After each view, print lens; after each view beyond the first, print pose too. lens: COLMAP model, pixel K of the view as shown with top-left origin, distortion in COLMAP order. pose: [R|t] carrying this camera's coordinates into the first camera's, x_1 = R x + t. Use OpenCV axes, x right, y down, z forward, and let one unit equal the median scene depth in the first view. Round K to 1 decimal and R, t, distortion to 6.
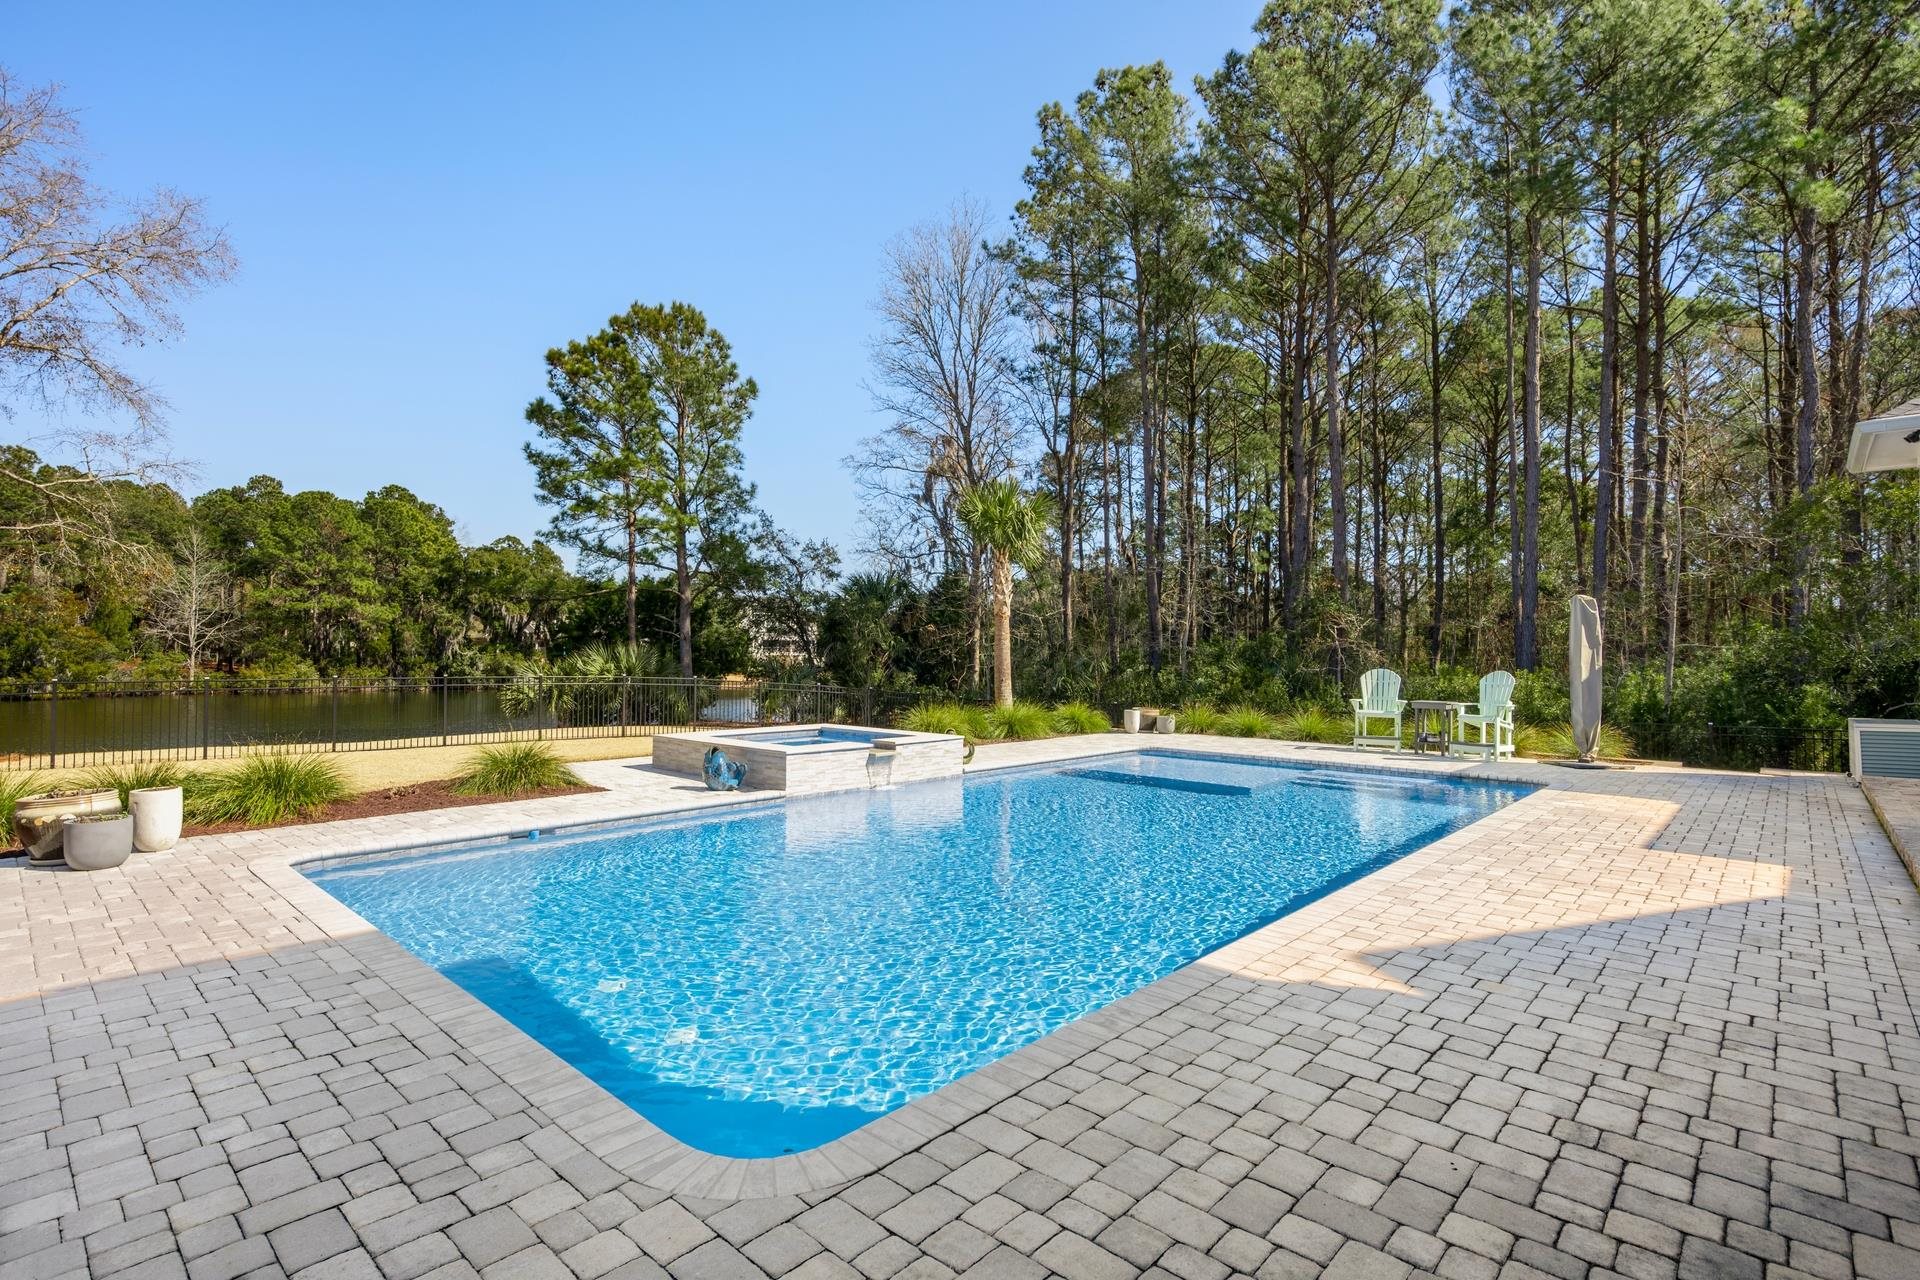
lens RADIAL K [[910.3, 0, 958.3], [0, 910.3, 643.9], [0, 0, 1]] dist [-0.000097, -0.000123]
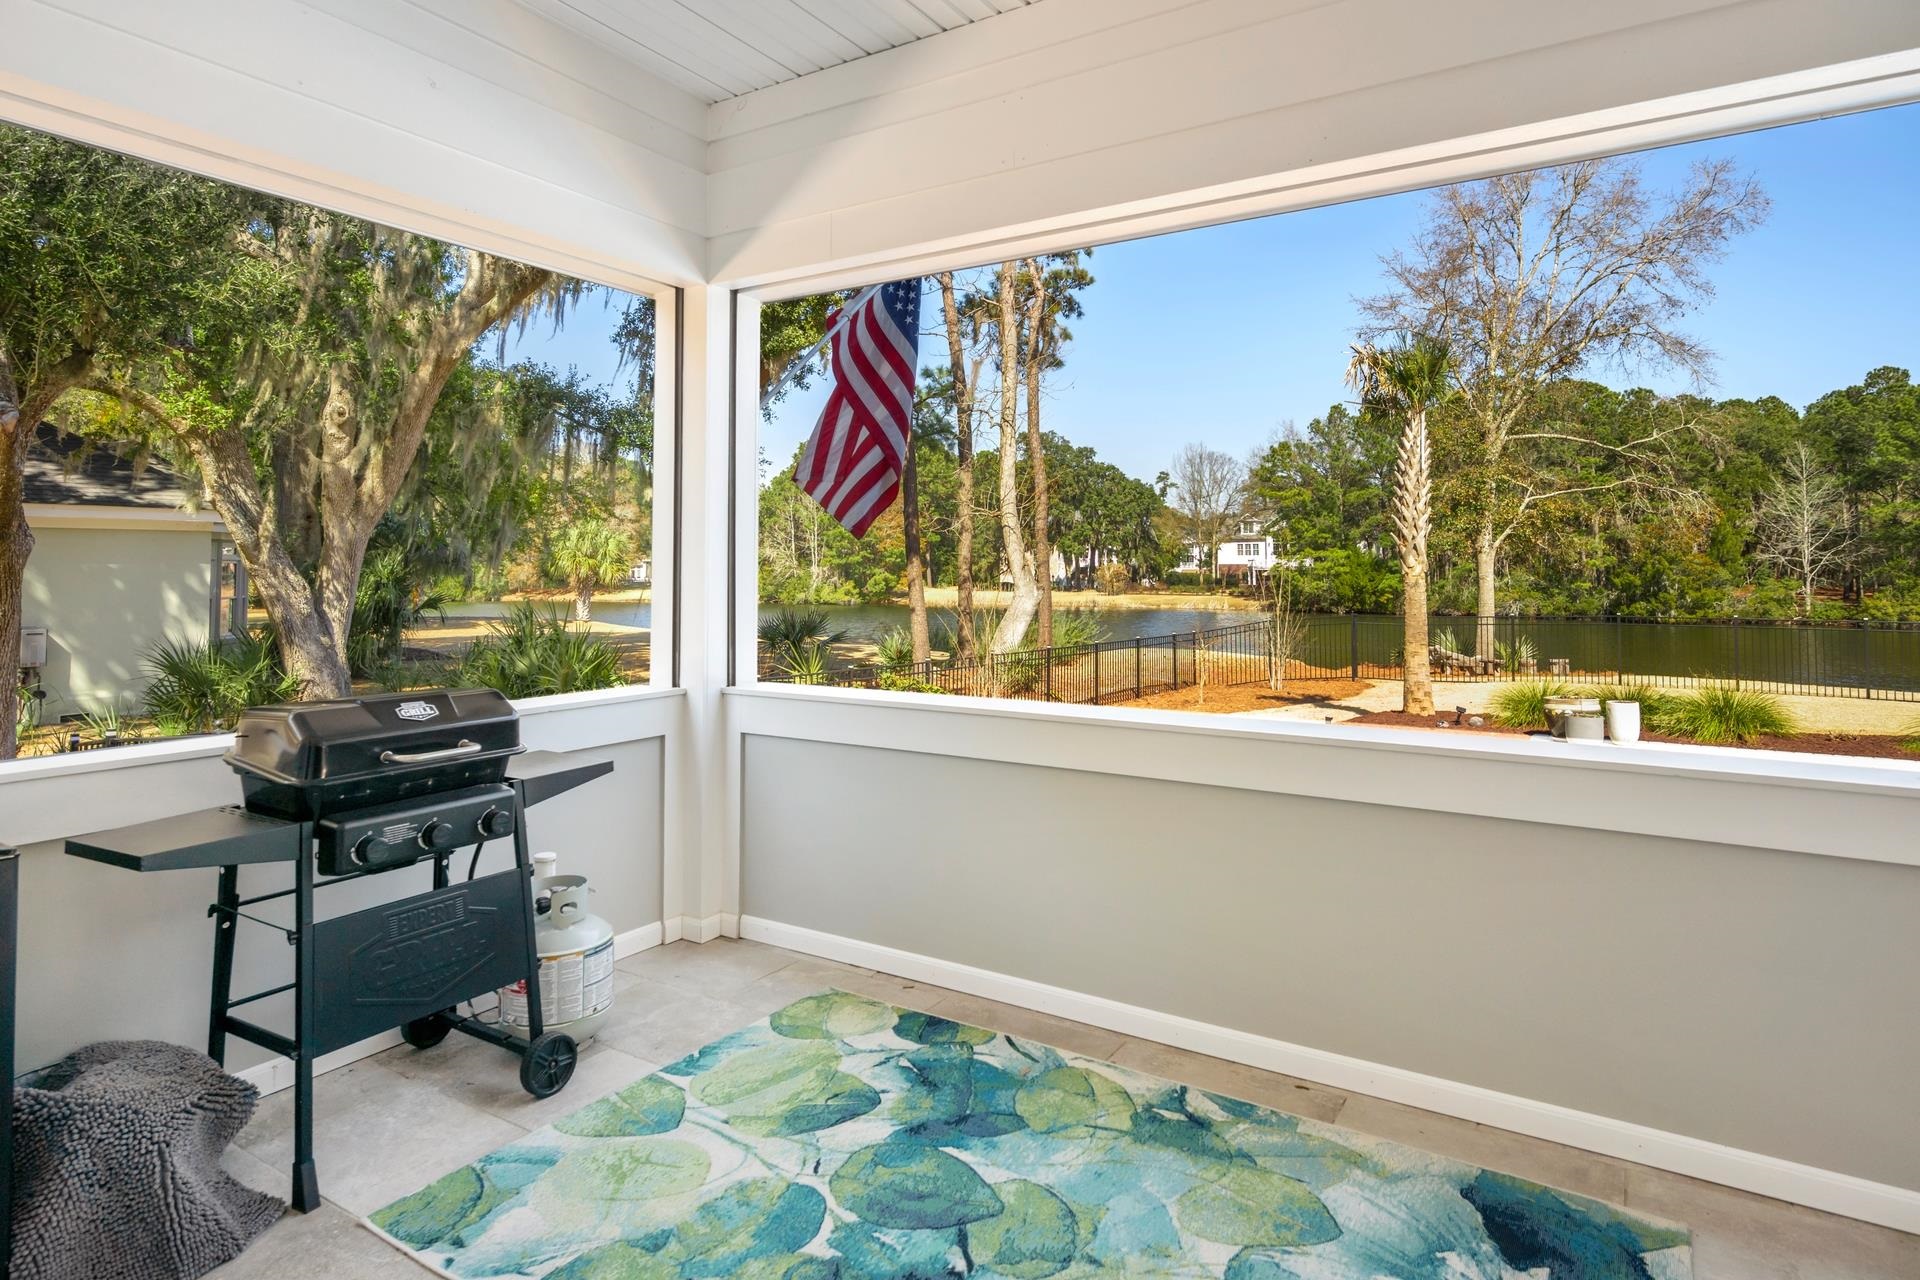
lens RADIAL K [[1051.6, 0, 968.6], [0, 1051.6, 531.0], [0, 0, 1]] dist [-0.000571, 0.000511]
pose [[0.188856, -0.042666, -0.981078, 0.105950], [0.009400, 0.999088, -0.041640, -0.009030], [0.981960, -0.001358, 0.189085, -0.058929]]
